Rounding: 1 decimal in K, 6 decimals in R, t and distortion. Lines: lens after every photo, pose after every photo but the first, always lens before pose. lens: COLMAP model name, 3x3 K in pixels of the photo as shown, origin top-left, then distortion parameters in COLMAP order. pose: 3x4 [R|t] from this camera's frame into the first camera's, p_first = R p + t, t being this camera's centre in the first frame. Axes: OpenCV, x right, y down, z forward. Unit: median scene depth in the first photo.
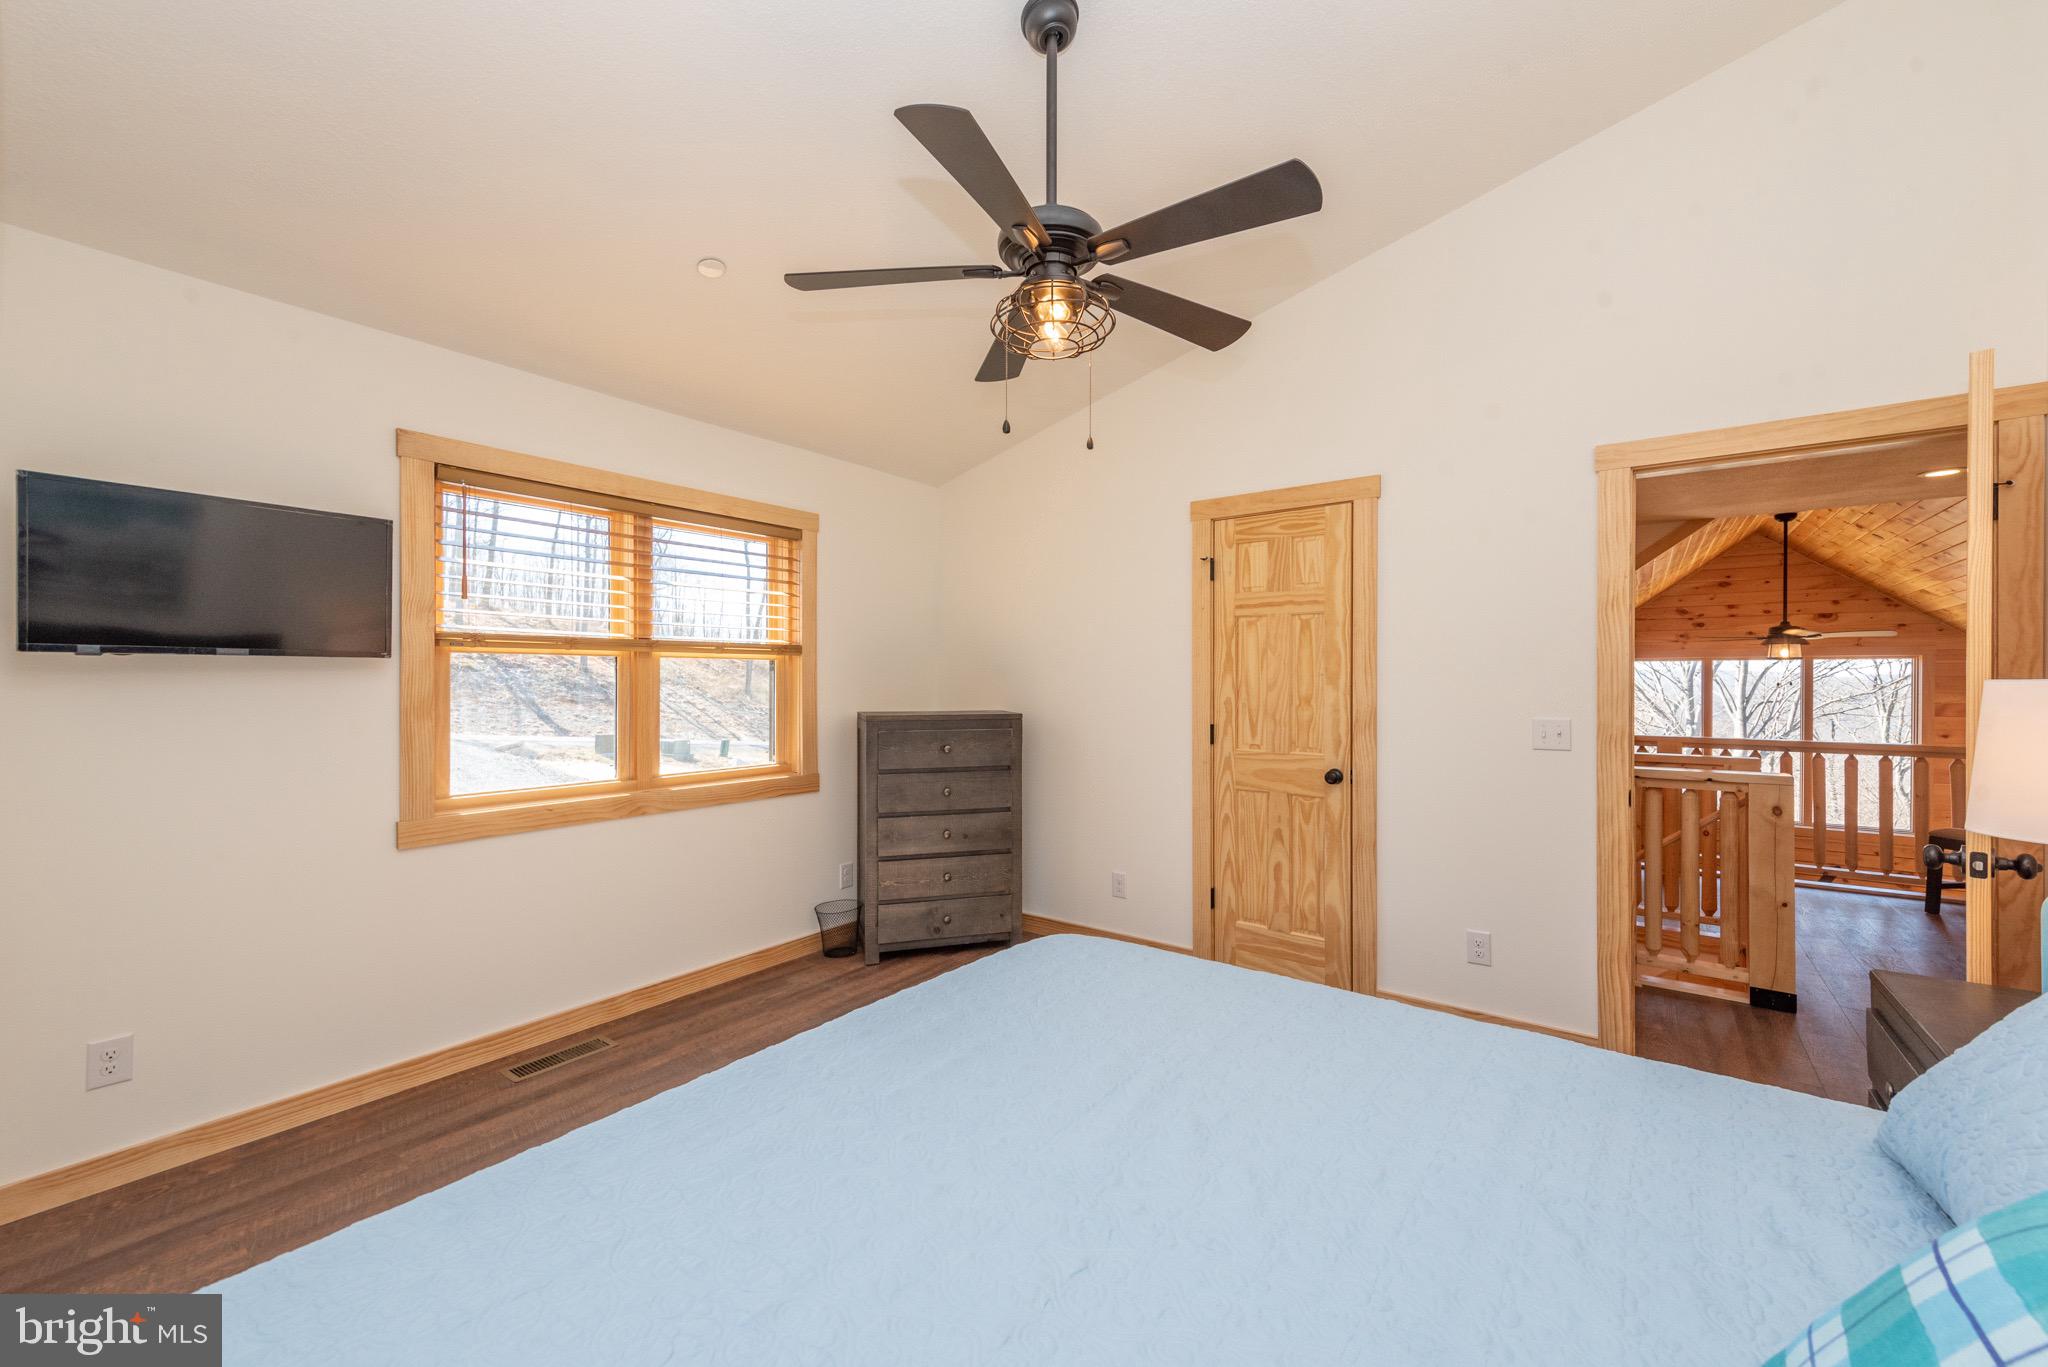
lens RADIAL K [[812.7, 0, 1030.7], [0, 812.7, 682.7], [0, 0, 1]] dist [0.001978, -0.000125]
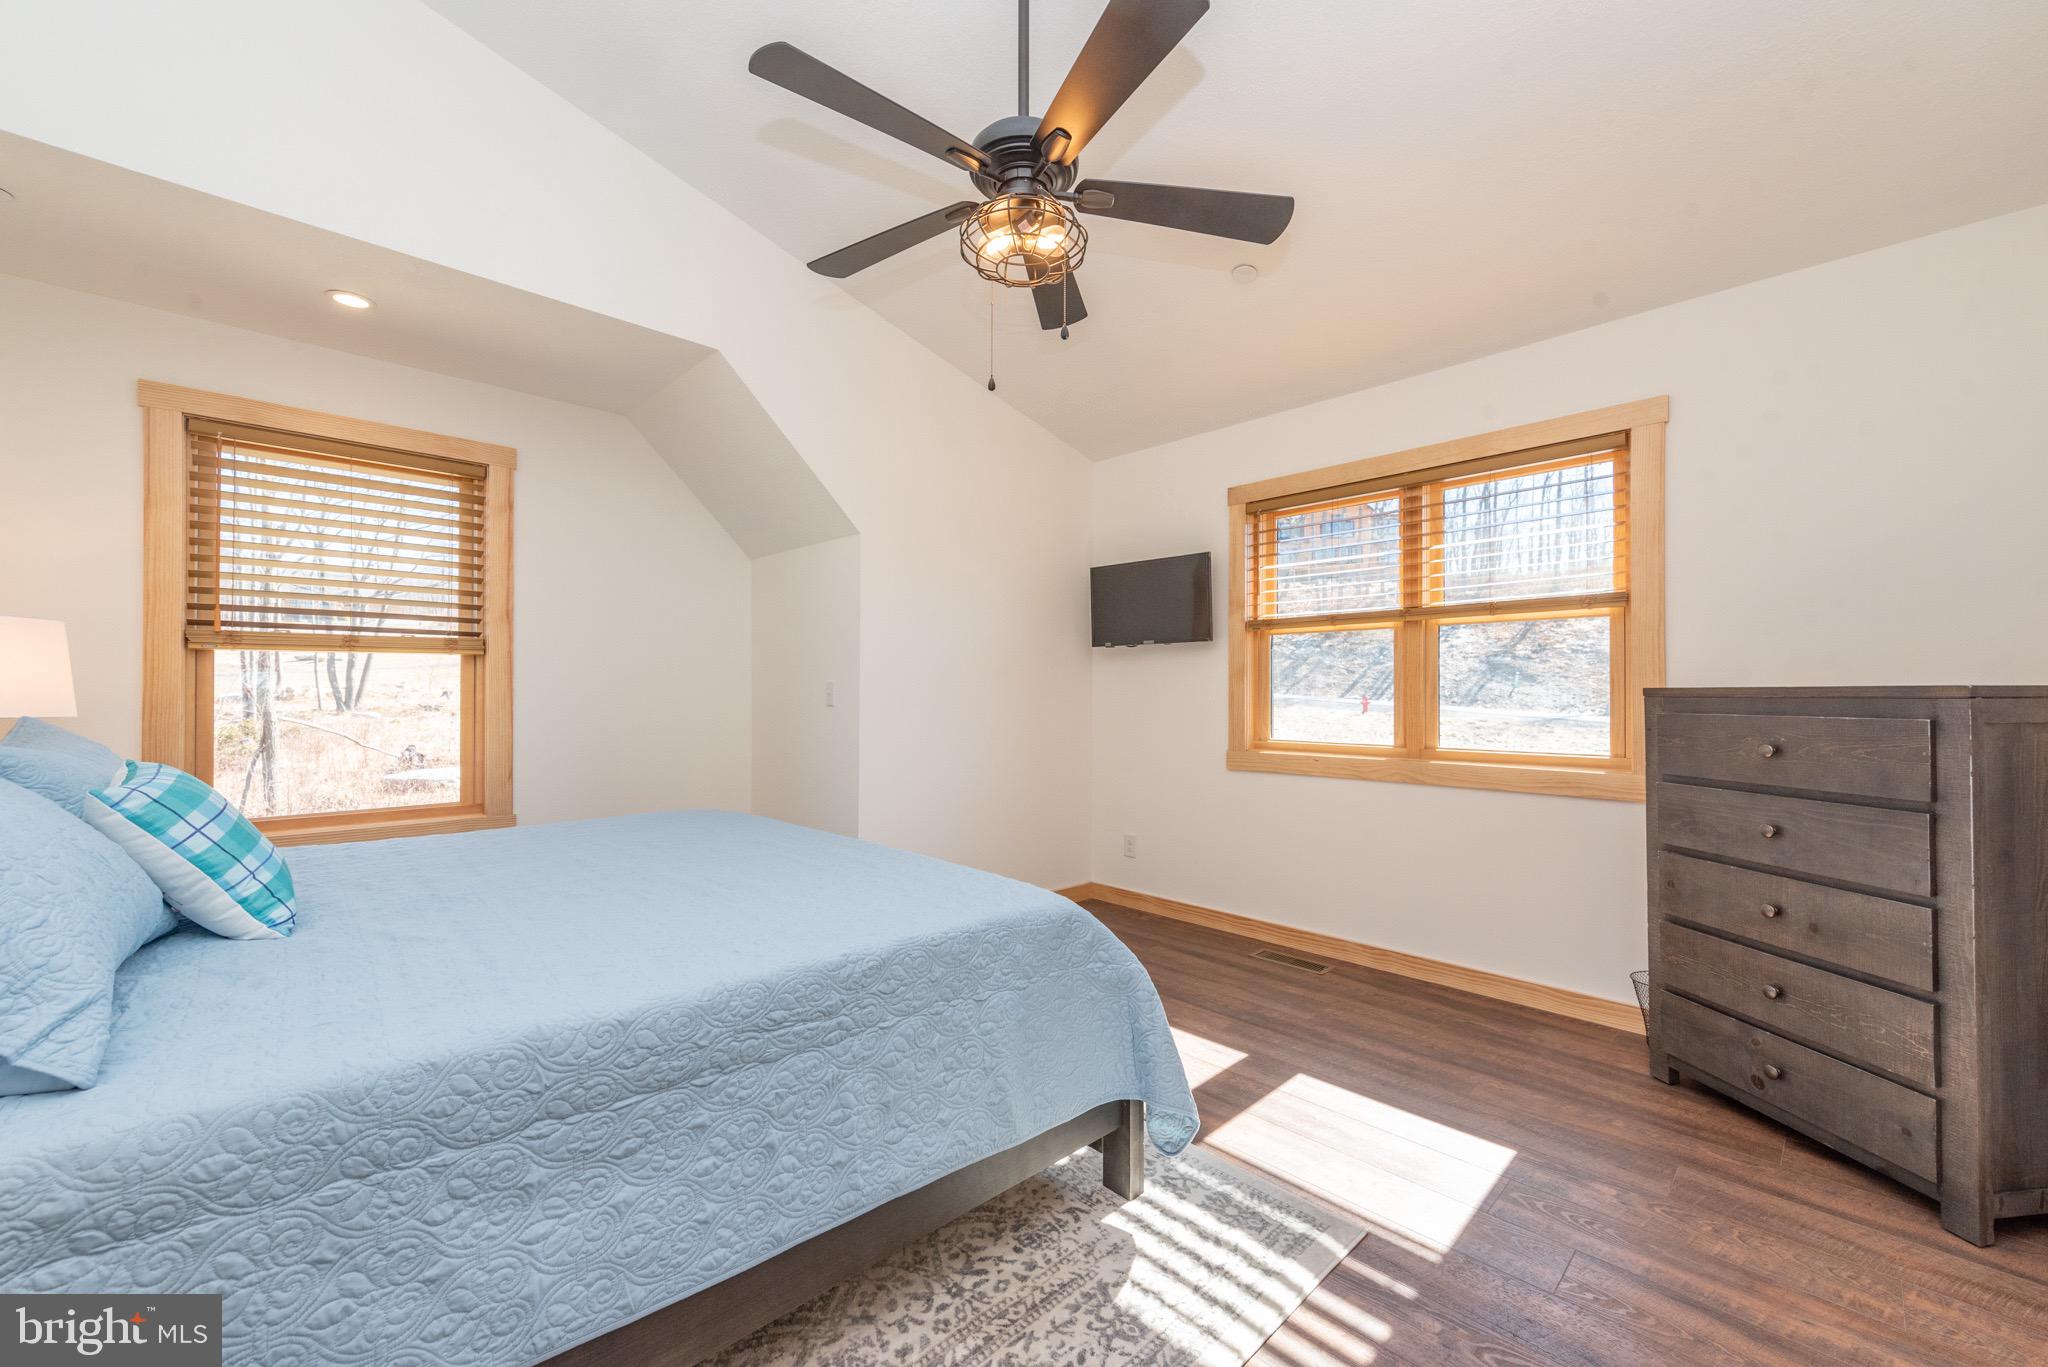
lens RADIAL K [[812.7, 0, 1030.7], [0, 812.7, 682.7], [0, 0, 1]] dist [0.001978, -0.000125]
pose [[-0.177021, -0.010440, -0.984152, 0.635611], [-0.002625, 0.999945, -0.010136, 0.052499], [0.984204, 0.000789, -0.177039, 0.762304]]
